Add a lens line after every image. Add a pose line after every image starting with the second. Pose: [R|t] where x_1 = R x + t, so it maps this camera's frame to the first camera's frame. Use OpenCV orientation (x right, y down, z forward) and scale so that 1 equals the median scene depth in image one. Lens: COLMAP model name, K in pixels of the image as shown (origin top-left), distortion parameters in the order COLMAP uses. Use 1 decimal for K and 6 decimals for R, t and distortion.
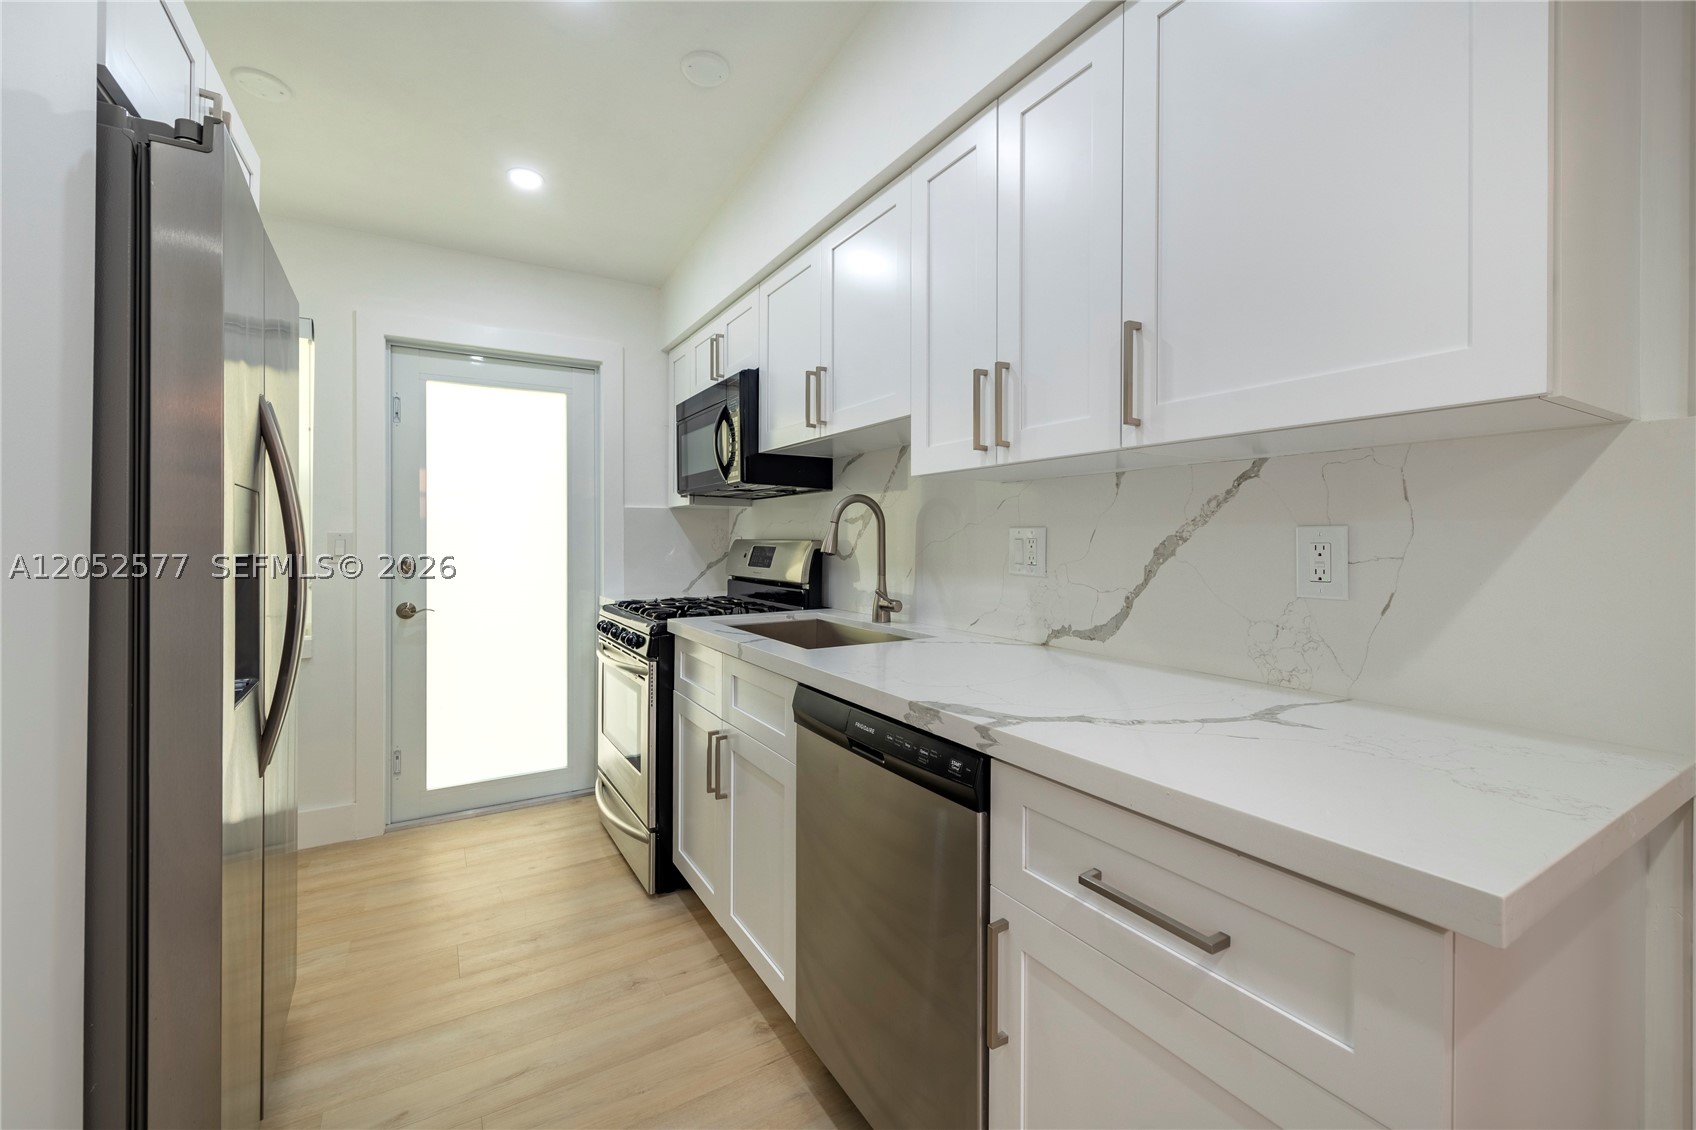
lens RADIAL K [[700.0, 0, 844.5], [0, 700.0, 539.6], [0, 0, 1]] dist [0.011811, -0.003924]
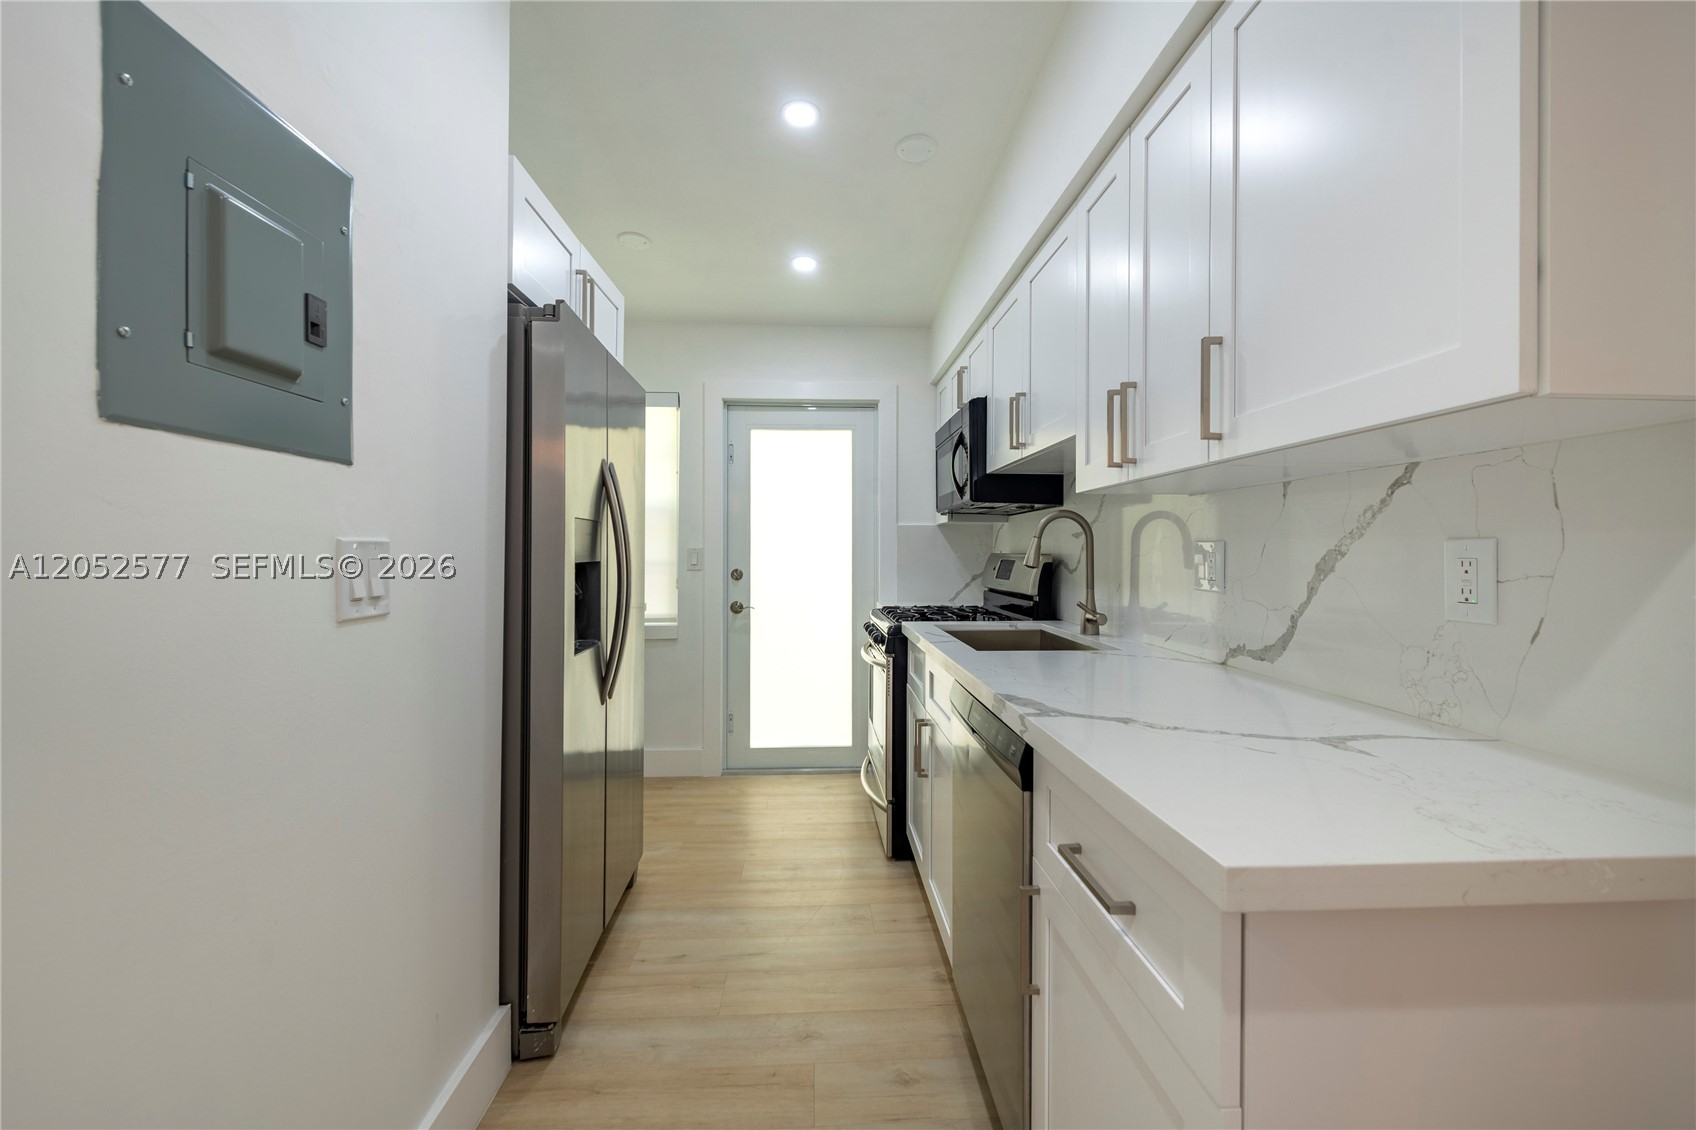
lens RADIAL K [[700.0, 0, 852.0], [0, 700.0, 553.0], [0, 0, 1]] dist [0.011811, -0.003924]
pose [[0.886128, 0.002465, -0.463433, 0.312683], [-0.003283, 0.999994, -0.000960, 0.001398], [0.463428, 0.002372, 0.886131, -0.096168]]
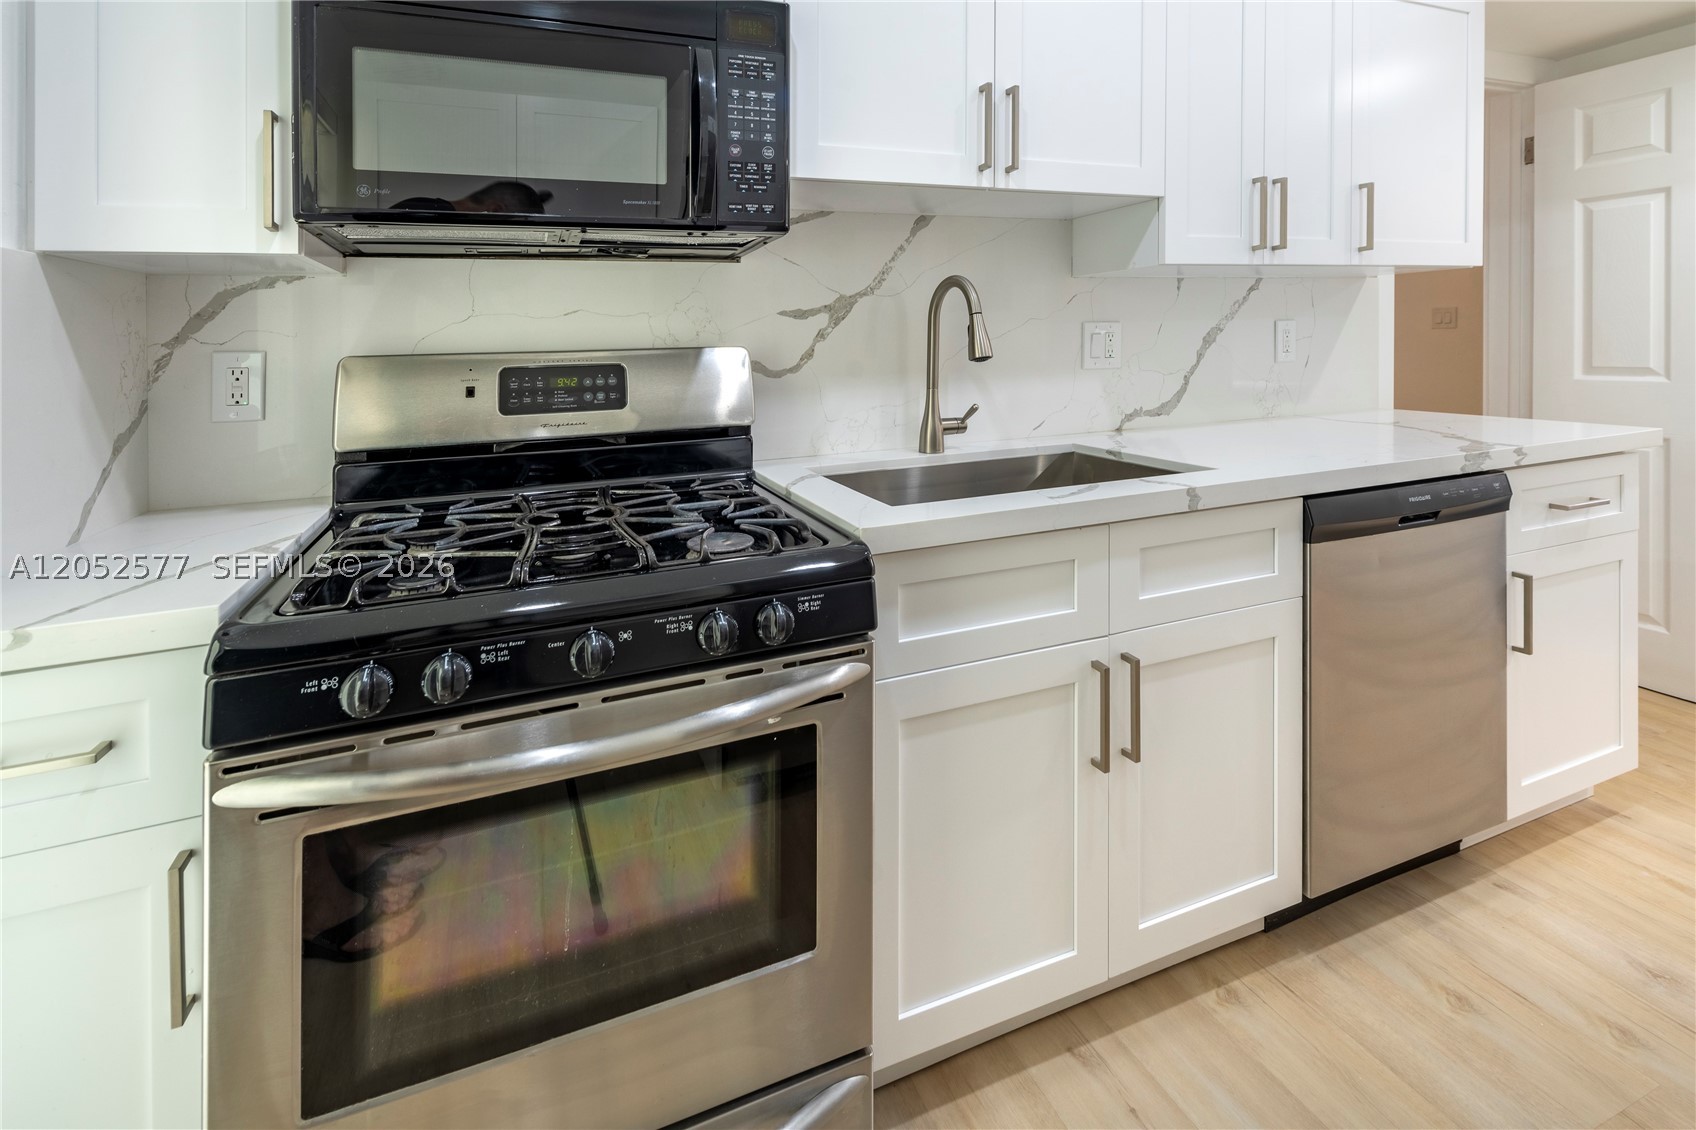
lens RADIAL K [[700.0, 0, 835.8], [0, 700.0, 374.4], [0, 0, 1]] dist [0.011811, -0.003924]
pose [[0.195952, -0.046354, 0.979517, -0.971045], [0.034991, 0.998577, 0.040256, 0.004448], [-0.979989, 0.026387, 0.197295, 1.355023]]
